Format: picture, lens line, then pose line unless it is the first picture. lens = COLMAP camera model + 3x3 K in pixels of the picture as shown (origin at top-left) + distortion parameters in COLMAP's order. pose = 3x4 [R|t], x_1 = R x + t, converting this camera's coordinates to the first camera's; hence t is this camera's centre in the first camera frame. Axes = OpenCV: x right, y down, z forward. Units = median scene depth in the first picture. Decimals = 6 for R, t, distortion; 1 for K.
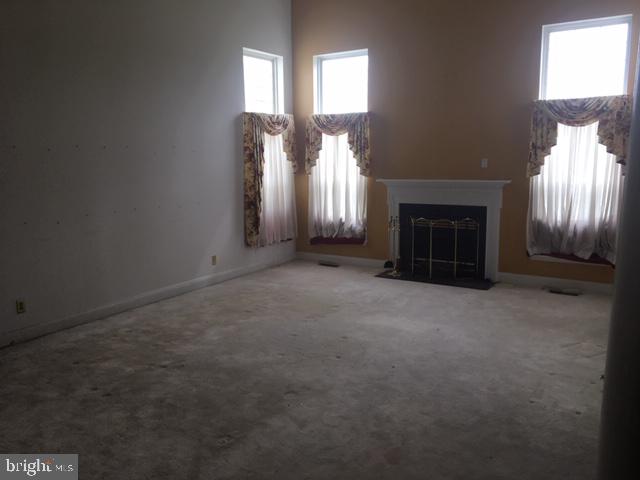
lens RADIAL K [[536.8, 0, 320.0], [0, 536.8, 240.0], [0, 0, 1]] dist [0.077756, -0.143501]
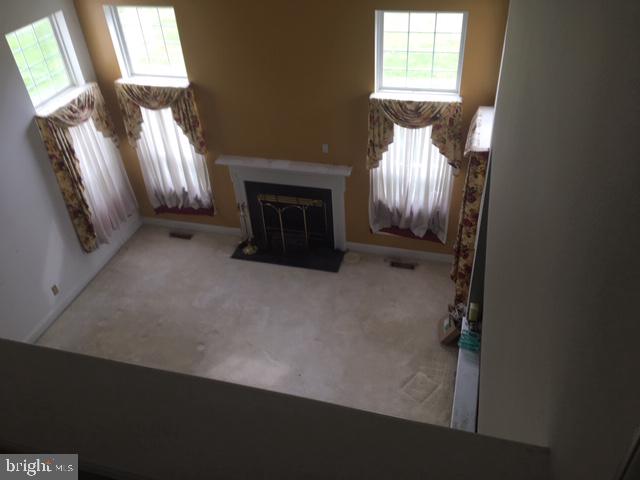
lens RADIAL K [[538.0, 0, 322.9], [0, 538.0, 241.7], [0, 0, 1]] dist [0.099650, -0.138999]
pose [[0.956041, -0.205428, 0.209247, 0.060158], [0.087198, 0.880475, 0.466005, -0.410290], [-0.279967, -0.427274, 0.859683, 0.096484]]
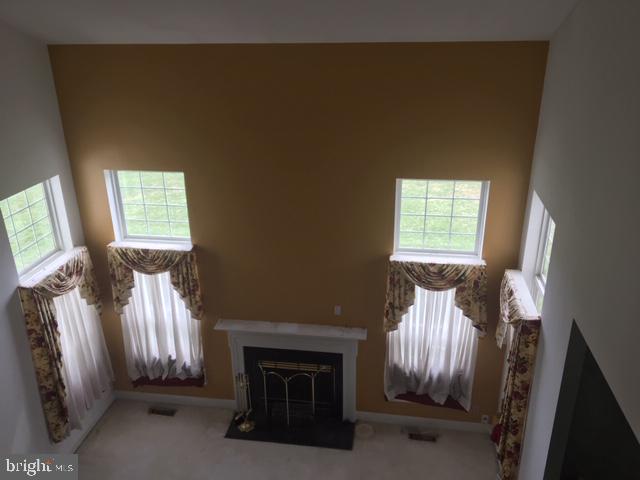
lens RADIAL K [[538.0, 0, 322.9], [0, 538.0, 241.7], [0, 0, 1]] dist [0.099650, -0.138999]
pose [[0.914522, -0.153631, 0.374227, -0.034723], [0.065003, 0.968867, 0.238897, -0.434494], [-0.399279, -0.194151, 0.896037, 0.207885]]
